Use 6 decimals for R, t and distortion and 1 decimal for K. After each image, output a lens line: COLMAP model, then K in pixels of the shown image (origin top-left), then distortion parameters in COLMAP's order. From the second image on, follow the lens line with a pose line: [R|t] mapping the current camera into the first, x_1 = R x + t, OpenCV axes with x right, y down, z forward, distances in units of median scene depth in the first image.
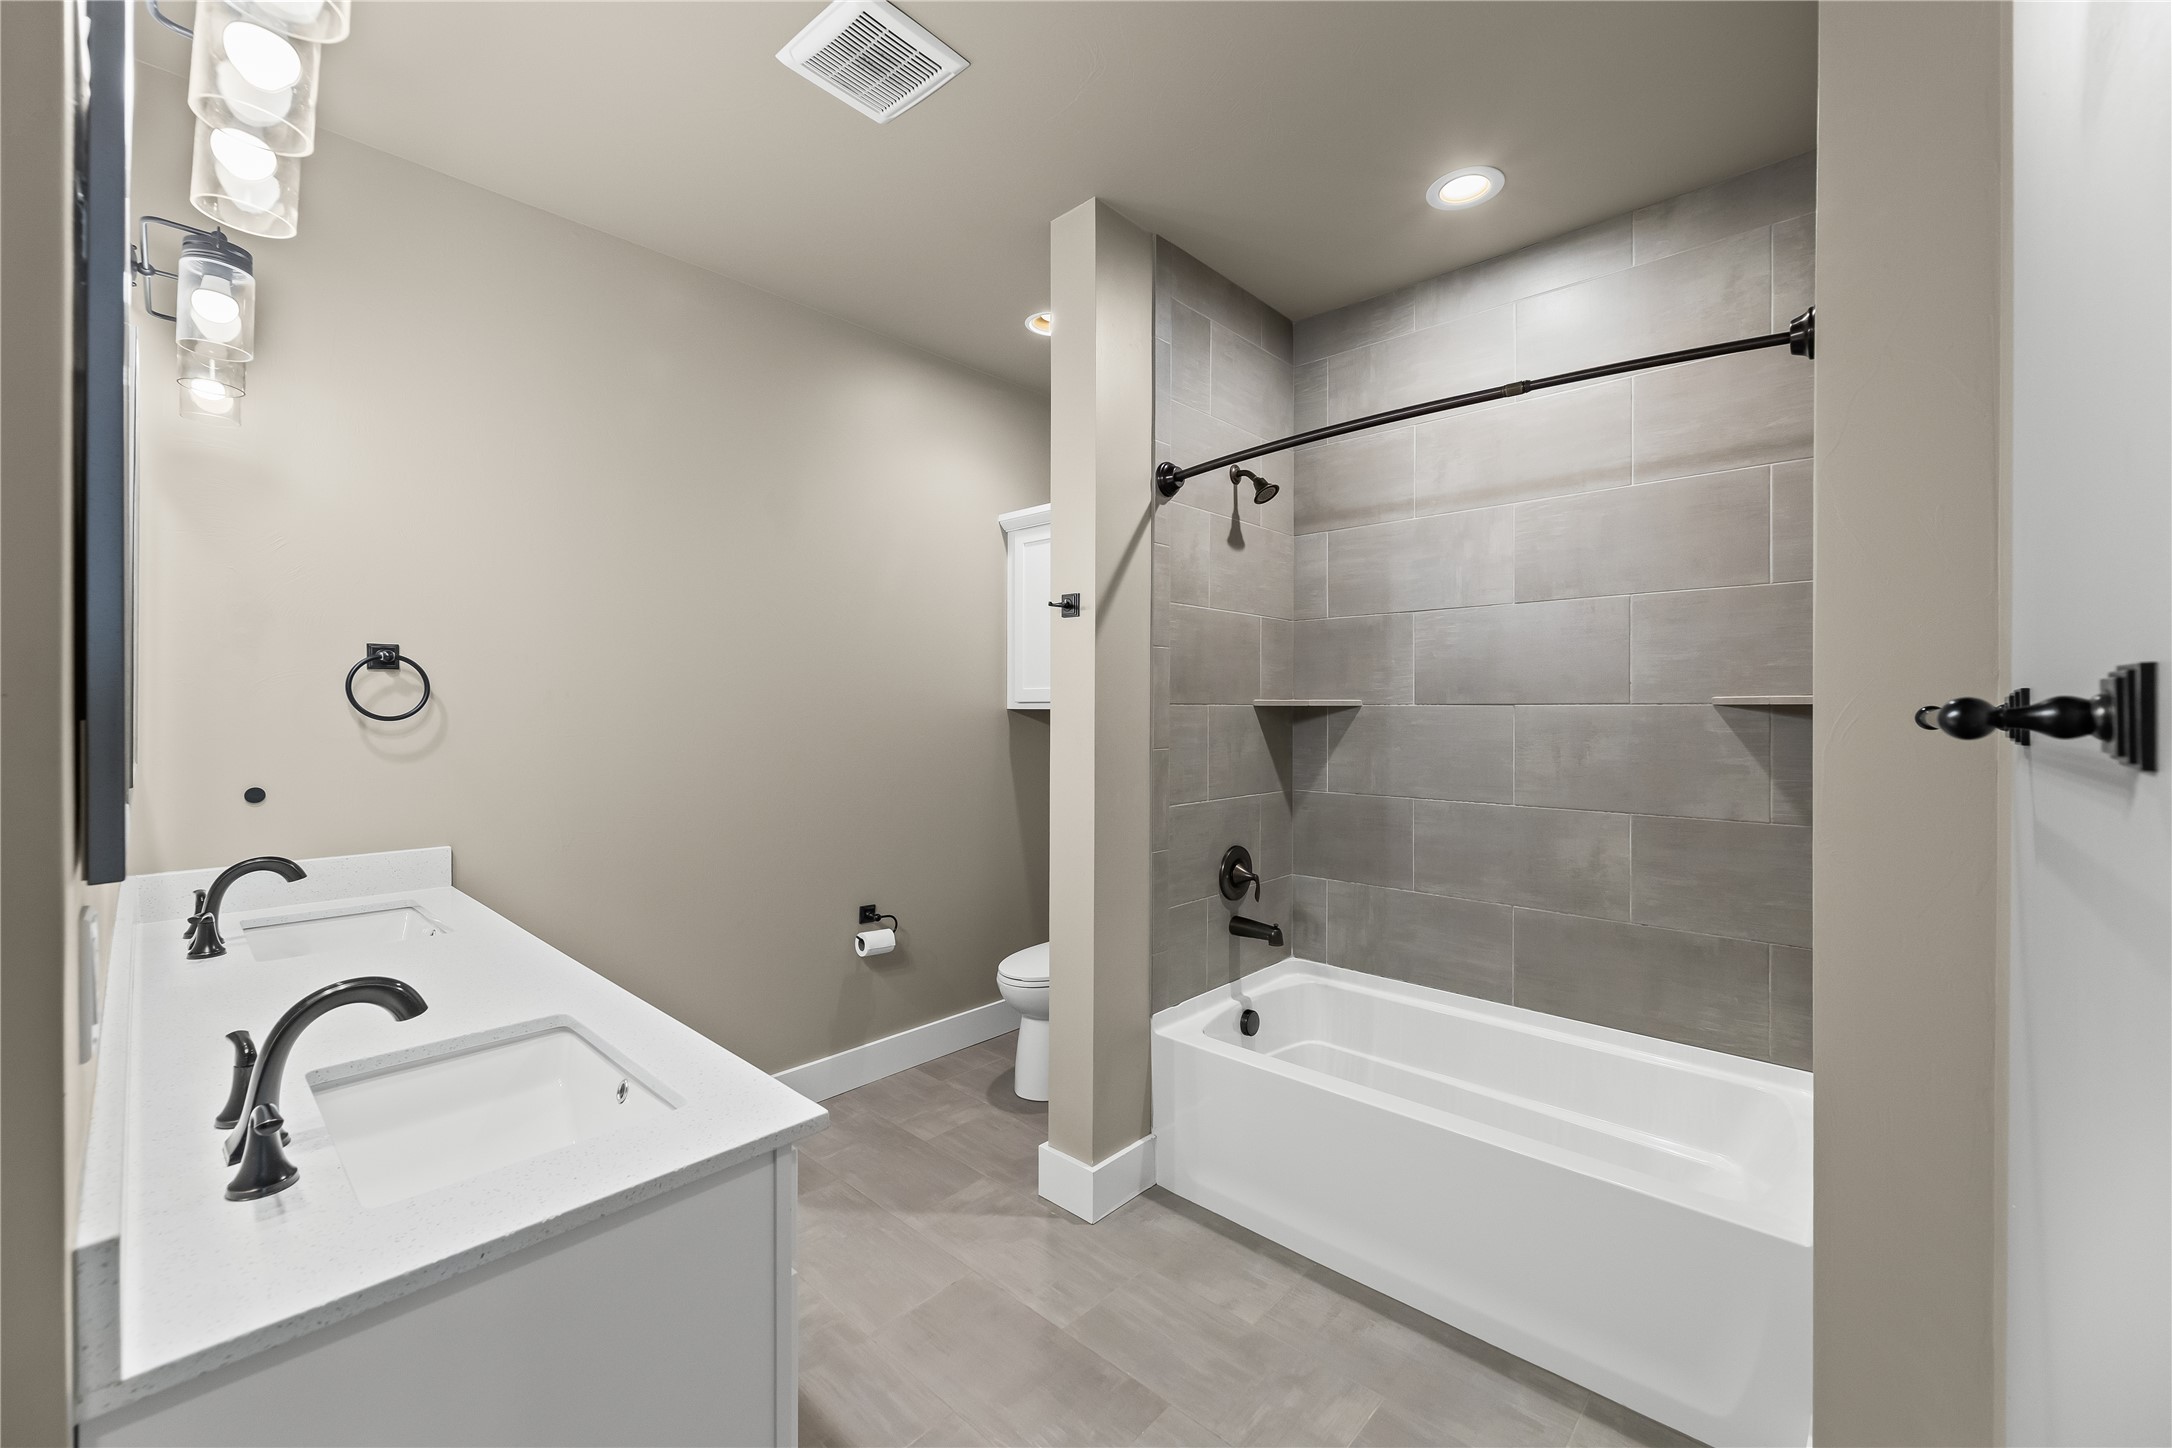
lens RADIAL K [[870.4, 0, 1109.2], [0, 870.4, 718.4], [0, 0, 1]] dist [-0.000069, -0.000871]
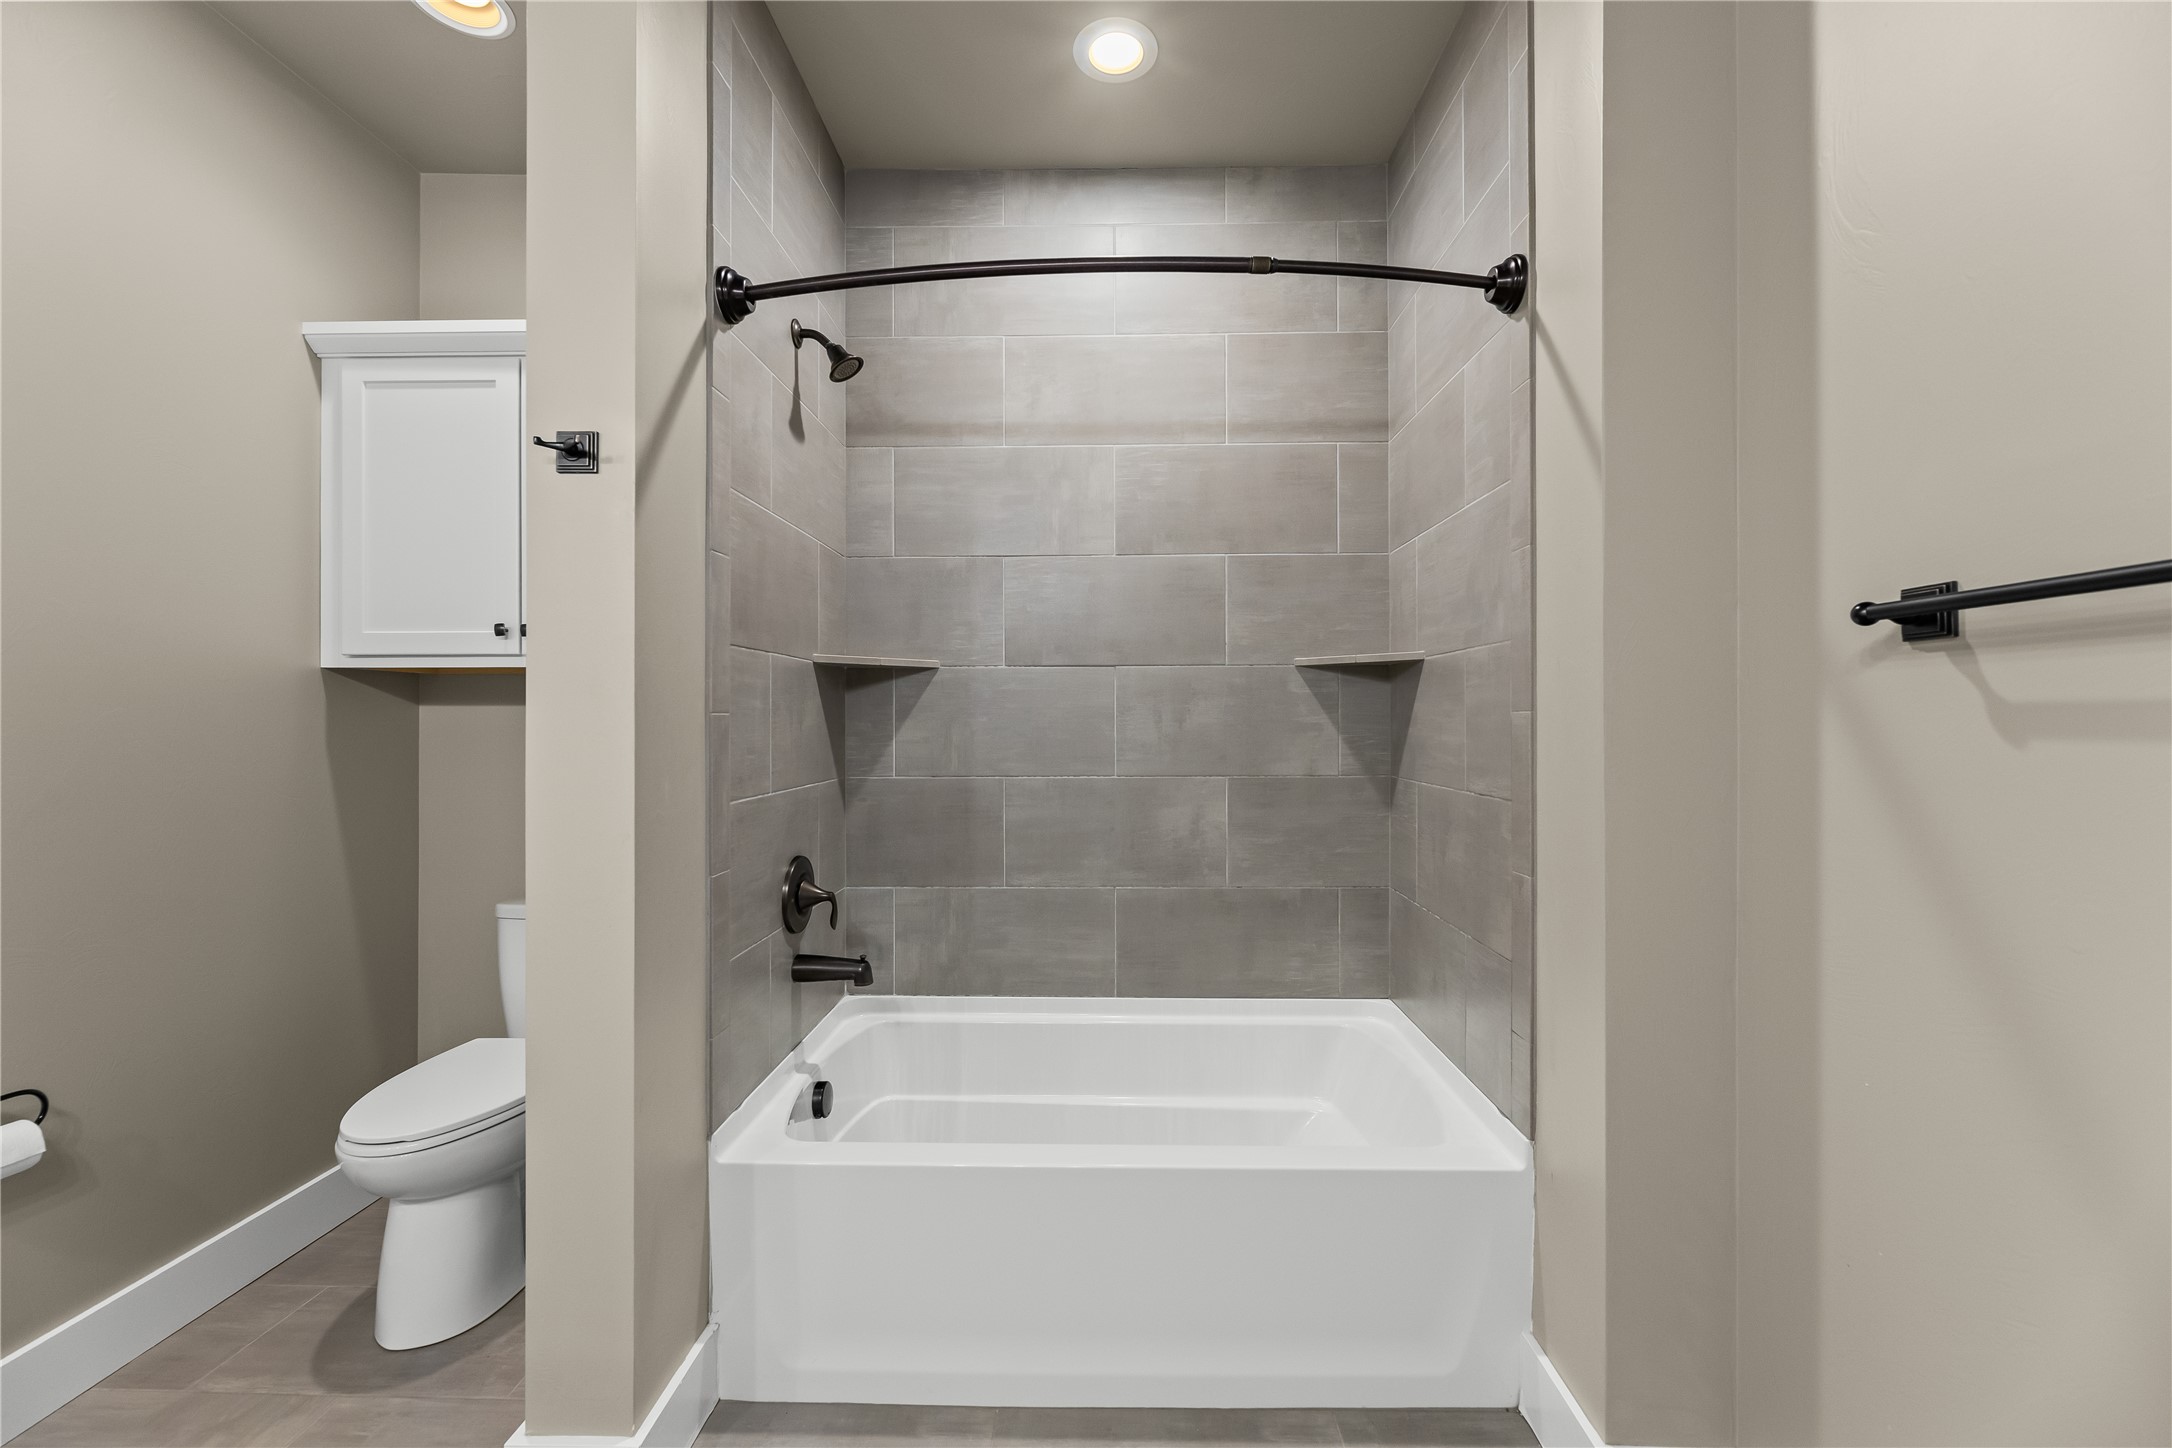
lens RADIAL K [[870.4, 0, 1109.2], [0, 870.4, 718.4], [0, 0, 1]] dist [-0.000069, -0.000871]
pose [[0.755573, -0.005926, 0.655037, -0.133524], [0.012368, 0.999910, -0.005220, 0.042457], [-0.654947, 0.012046, 0.755578, 0.306423]]
